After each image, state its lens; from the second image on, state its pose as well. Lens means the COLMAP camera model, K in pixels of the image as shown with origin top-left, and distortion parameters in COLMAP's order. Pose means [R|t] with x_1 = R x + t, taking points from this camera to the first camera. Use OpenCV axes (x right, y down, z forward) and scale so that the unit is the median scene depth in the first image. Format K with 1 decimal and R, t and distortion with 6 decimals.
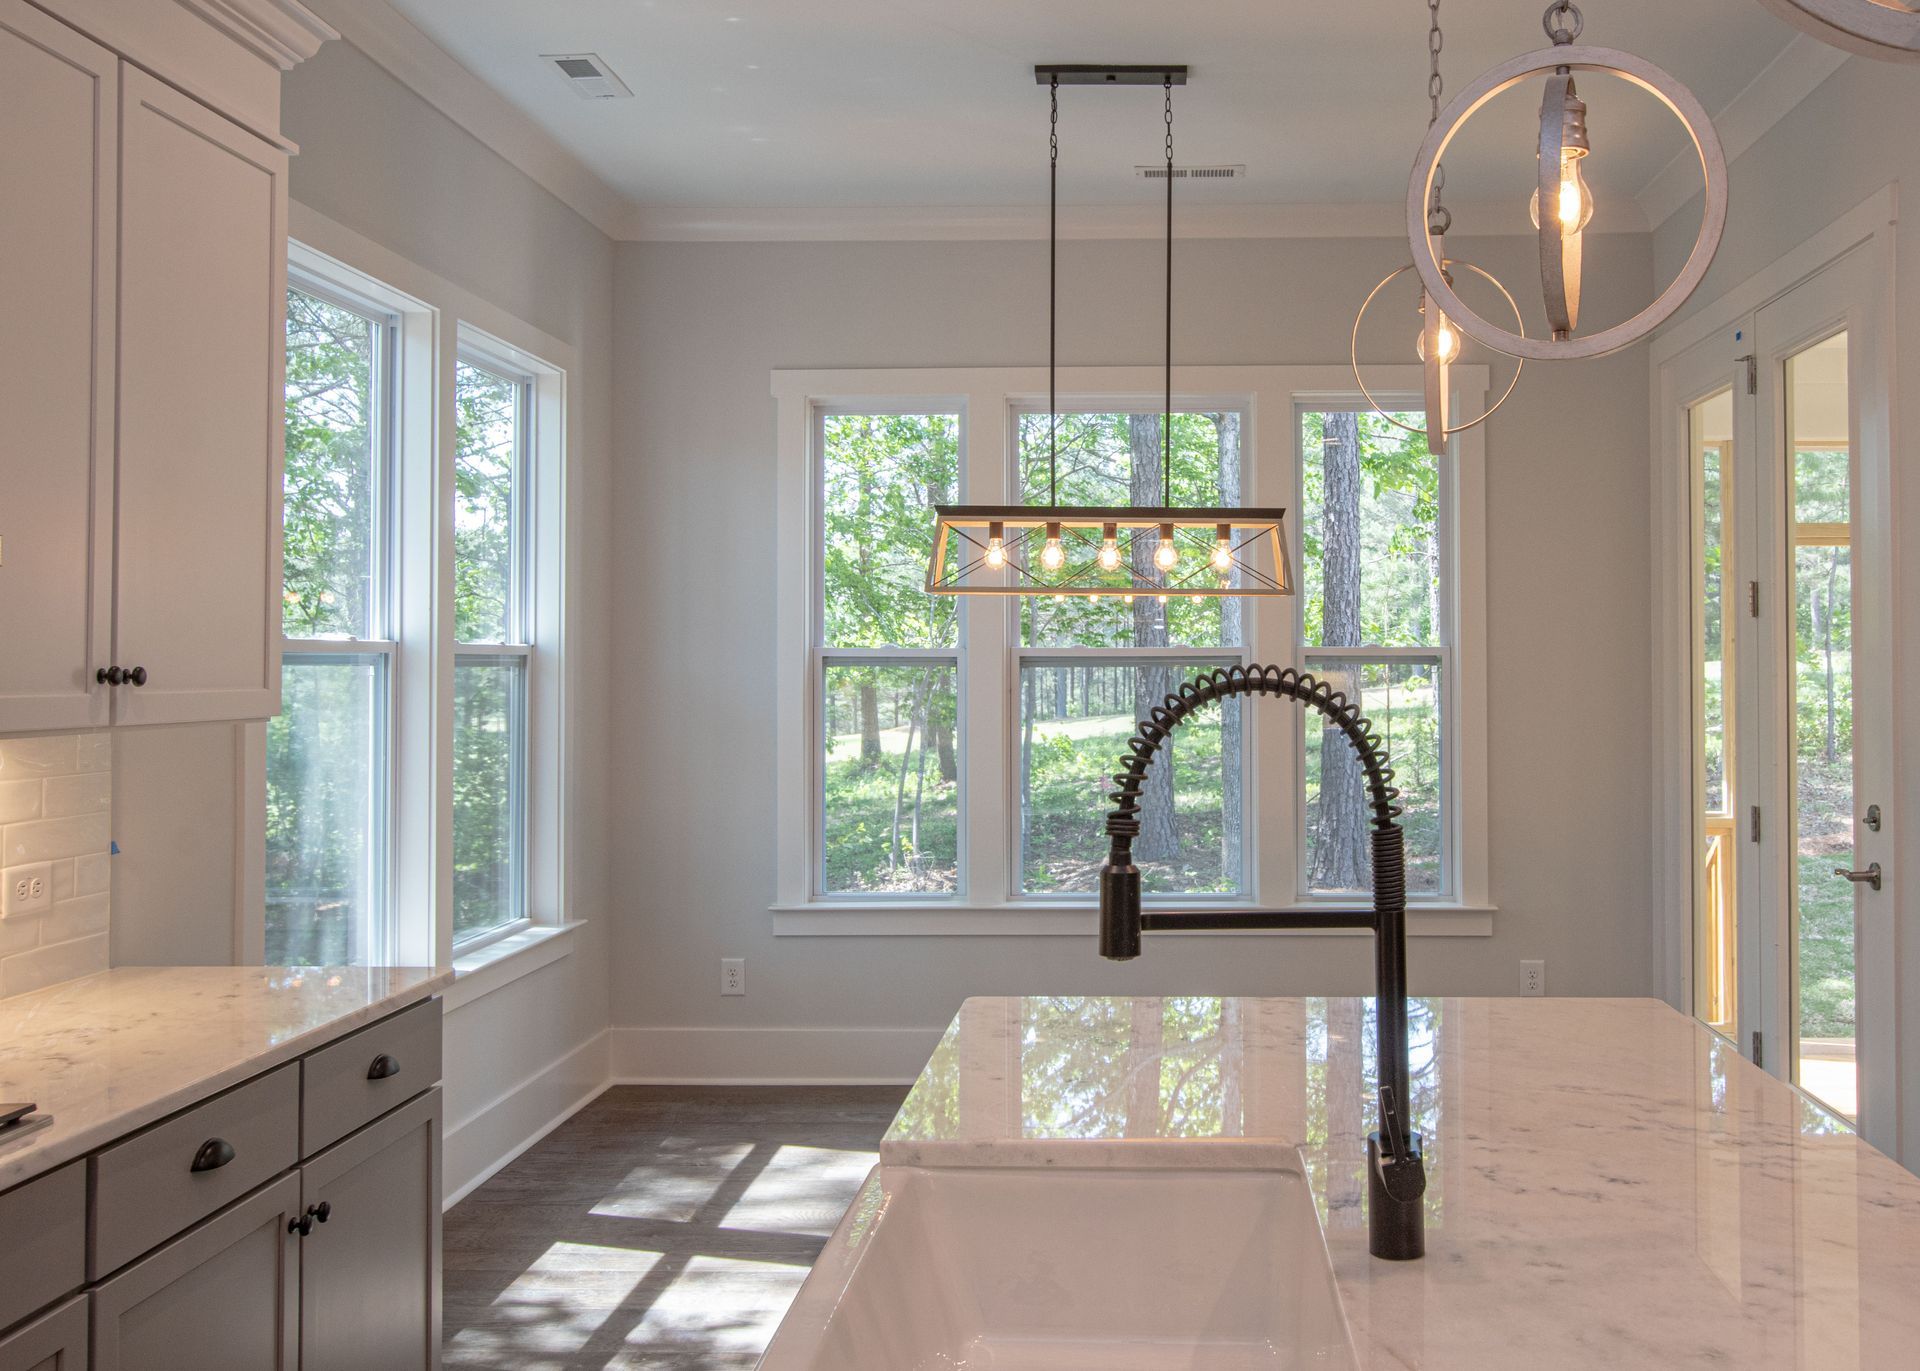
lens RADIAL K [[1776.9, 0, 1112.0], [0, 1776.9, 624.4], [0, 0, 1]] dist [-0.003022, 0.000000]
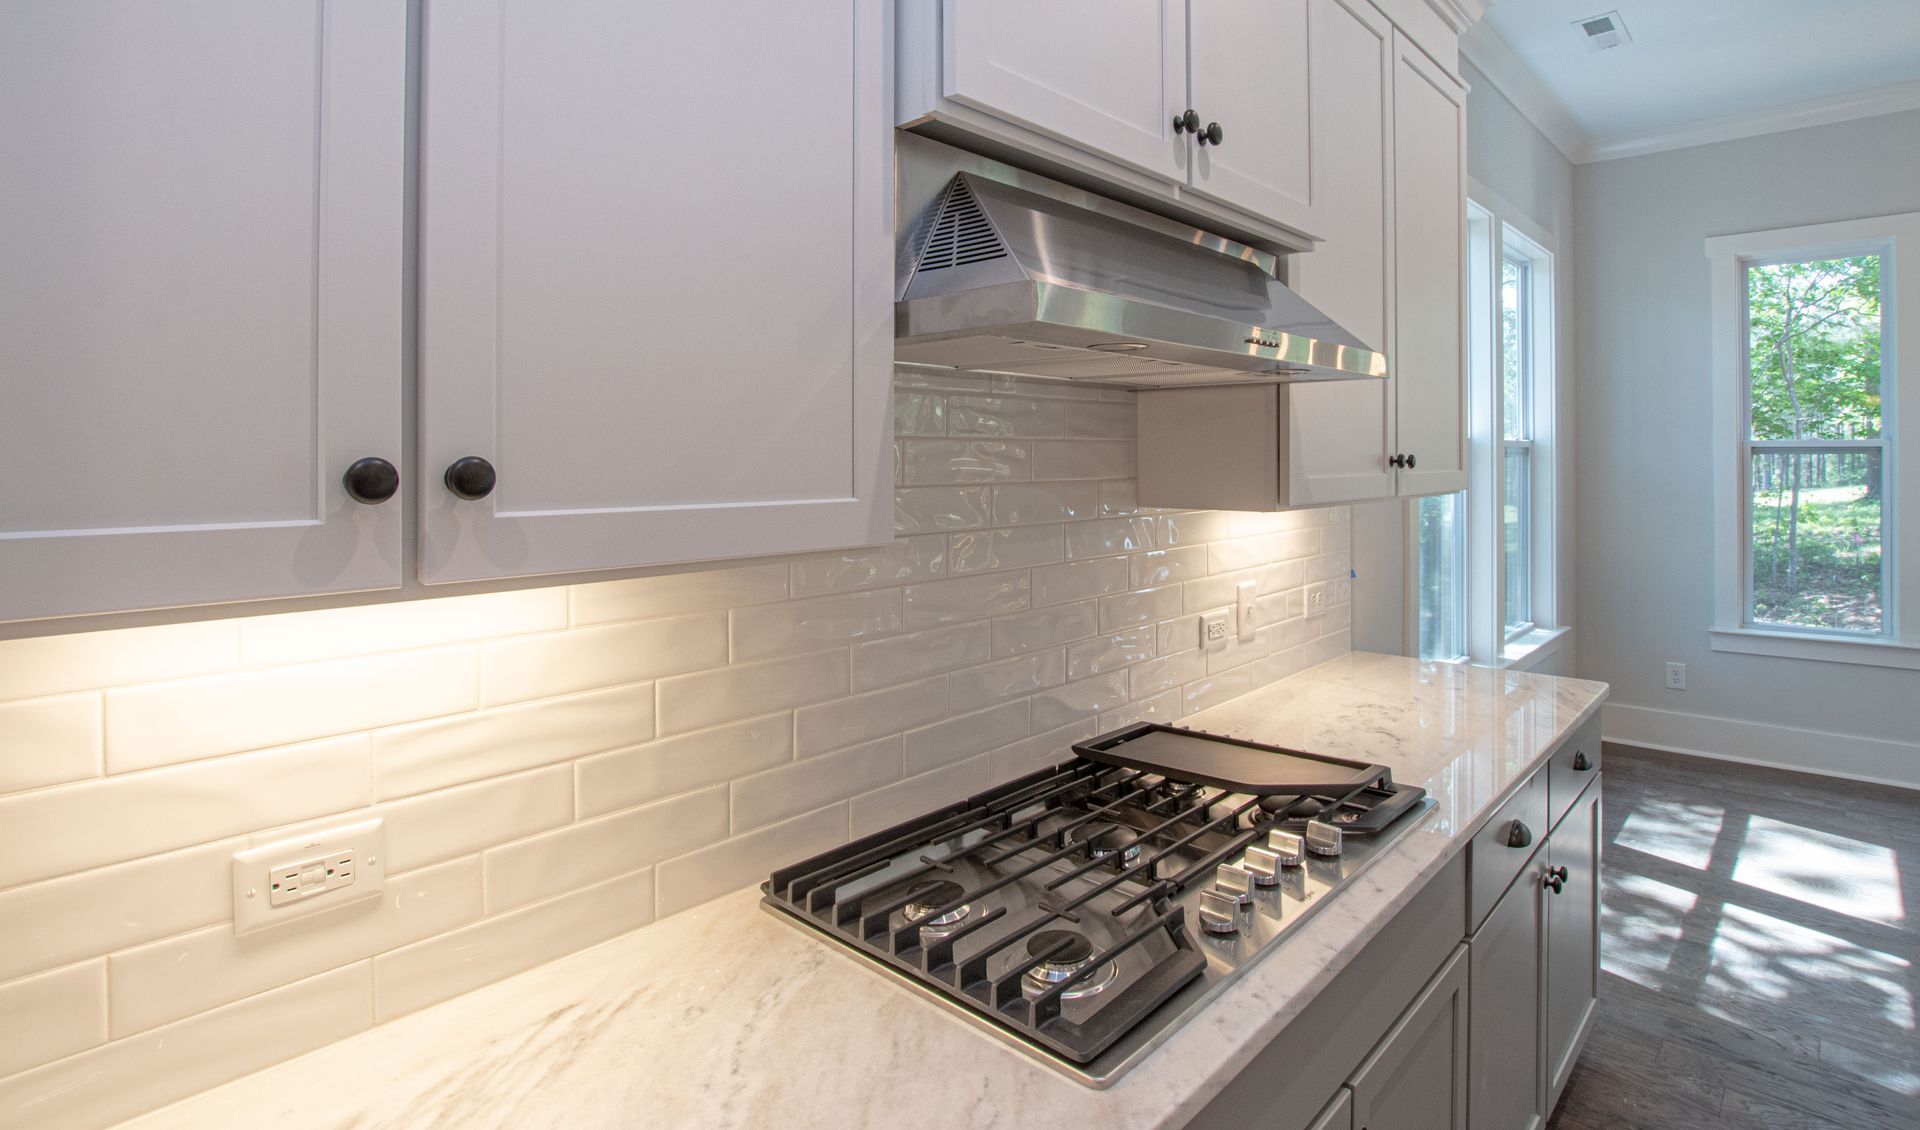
lens RADIAL K [[949.9, 0, 1005.6], [0, 949.9, 455.6], [0, 0, 1]] dist [-0.029951, 0.001883]
pose [[0.761286, -0.002330, -0.648412, -0.179334], [0.017448, 0.999705, 0.016892, 0.003746], [0.648182, -0.024173, 0.761102, 0.129802]]
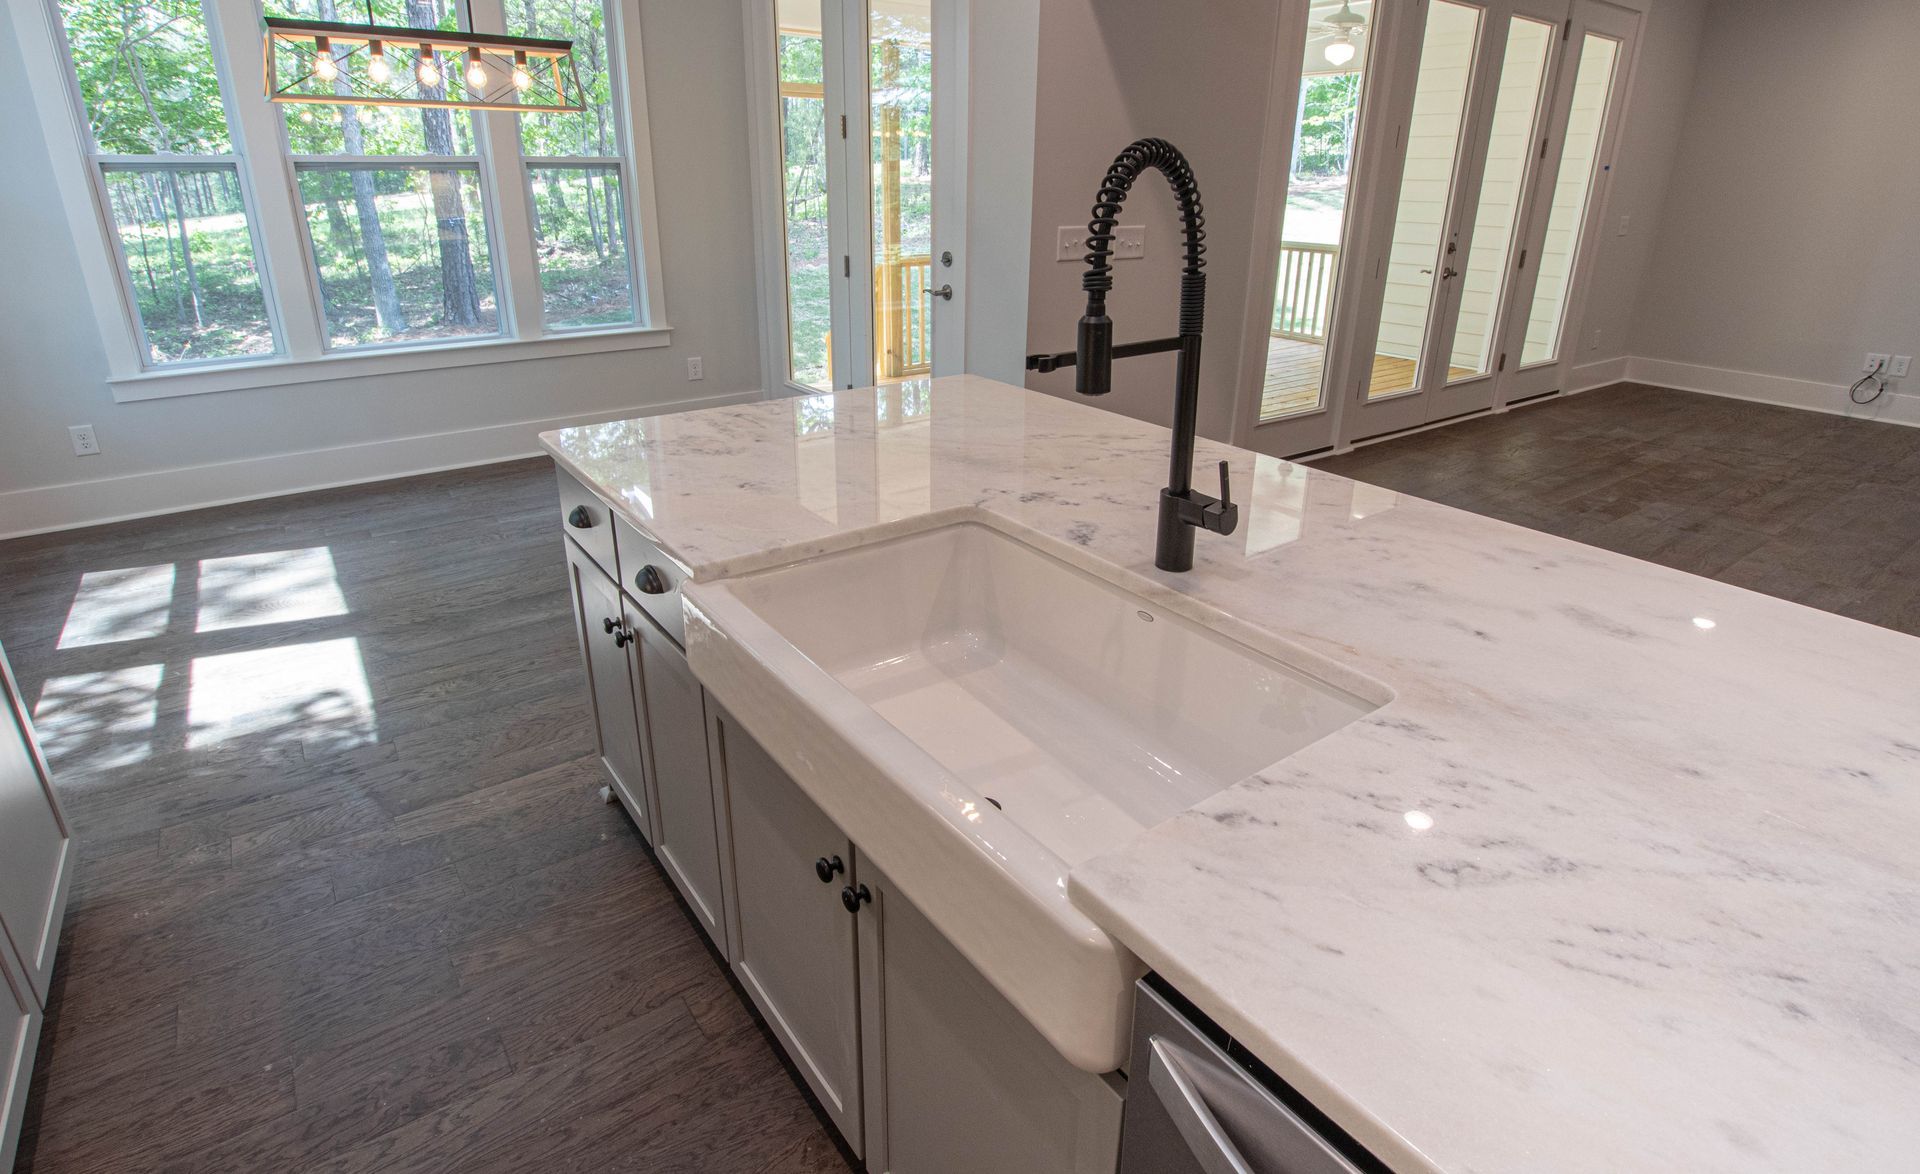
lens RADIAL K [[965.2, 0, 943.3], [0, 965.2, 537.9], [0, 0, 1]] dist [-0.036286, 0.004448]
pose [[0.797662, -0.205367, 0.567062, -0.158256], [-0.021192, 0.930114, 0.366659, 0.013924], [-0.602732, -0.304487, 0.737565, 0.186600]]
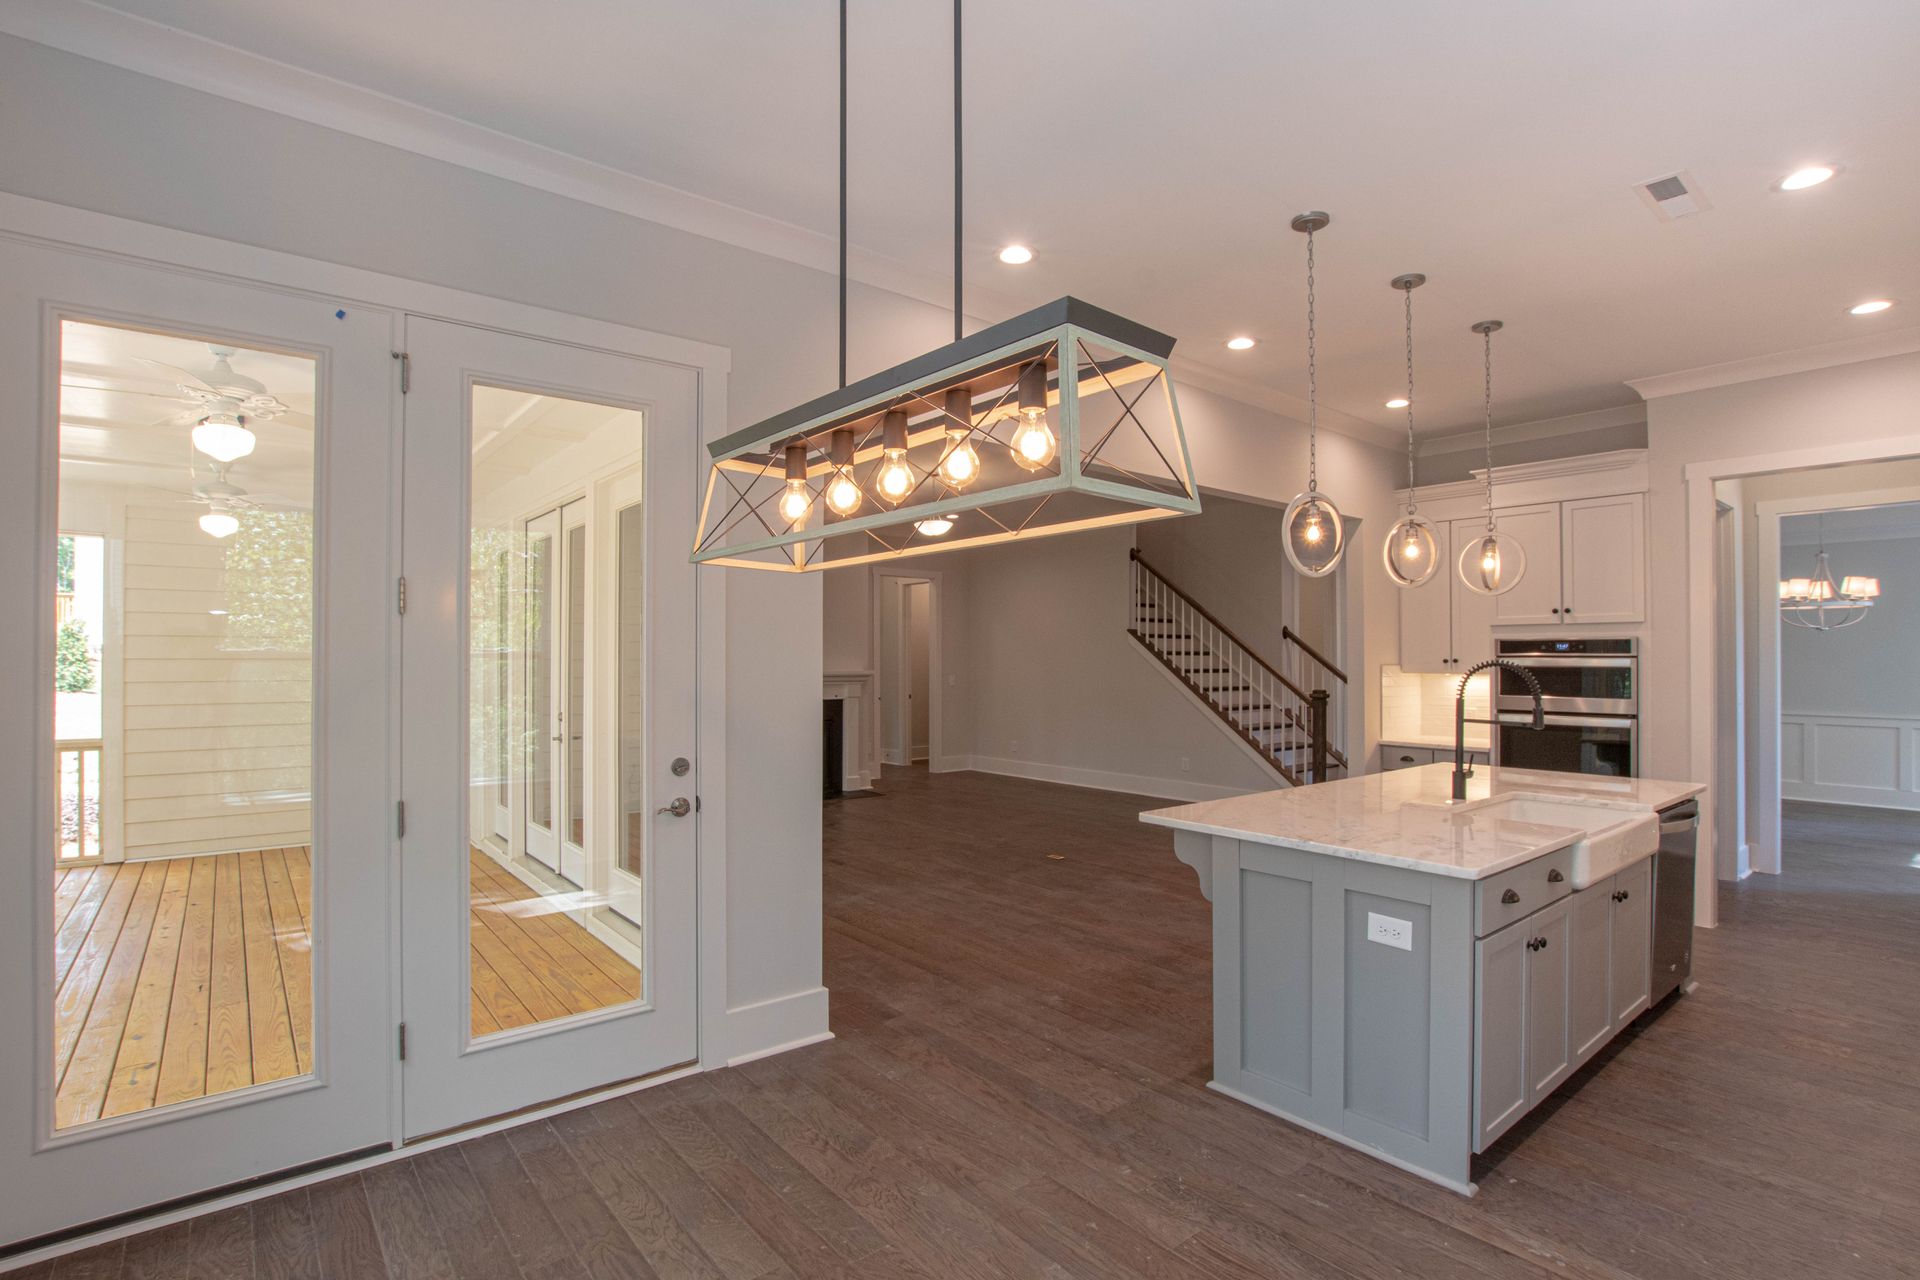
lens RADIAL K [[893.8, 0, 964.0], [0, 893.8, 650.2], [0, 0, 1]] dist [-0.021841, 0.000426]
pose [[-0.663114, 0.009881, 0.748453, -0.231266], [-0.019256, 0.999357, -0.030254, 0.029529], [-0.748271, -0.034474, -0.662497, 1.170186]]
